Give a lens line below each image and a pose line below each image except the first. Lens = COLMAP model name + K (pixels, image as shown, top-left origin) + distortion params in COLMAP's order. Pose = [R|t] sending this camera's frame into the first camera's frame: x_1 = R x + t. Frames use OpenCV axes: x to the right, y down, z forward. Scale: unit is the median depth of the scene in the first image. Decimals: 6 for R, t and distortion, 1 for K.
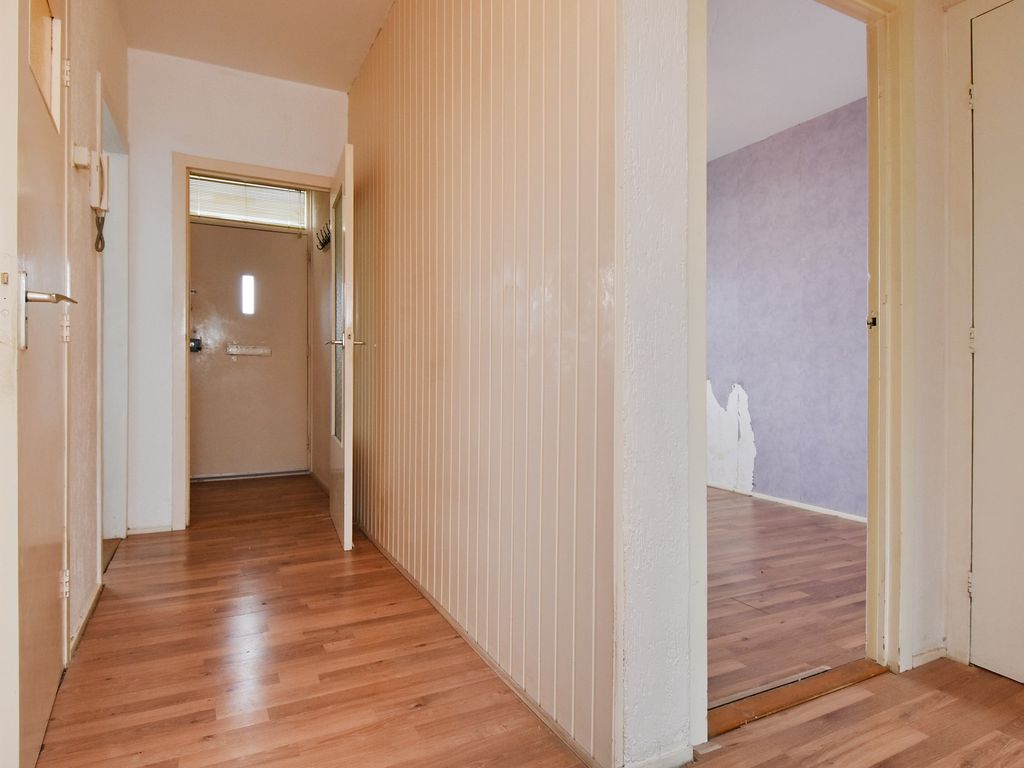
lens RADIAL K [[608.1, 0, 518.2], [0, 608.1, 374.2], [0, 0, 1]] dist [0.004387, -0.001925]
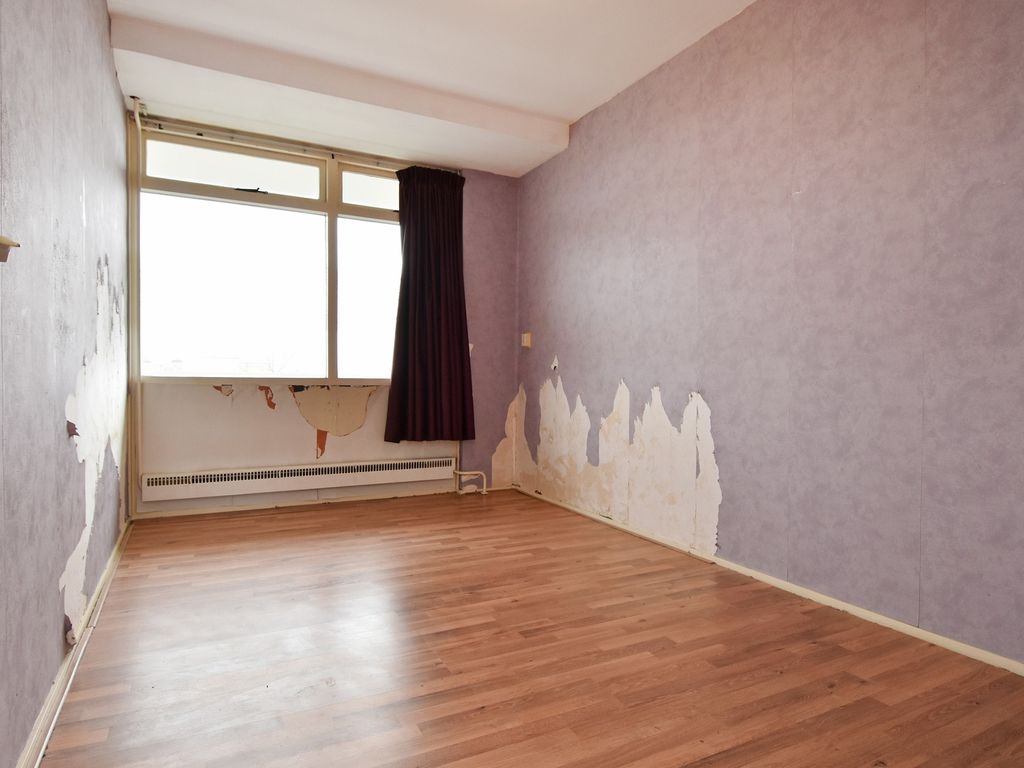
lens RADIAL K [[608.1, 0, 518.2], [0, 608.1, 374.2], [0, 0, 1]] dist [0.004387, -0.001925]
pose [[0.999789, 0.018043, 0.009775, 0.174058], [-0.017909, 0.999746, -0.013647, 0.009616], [-0.010019, 0.013469, 0.999859, 0.368437]]
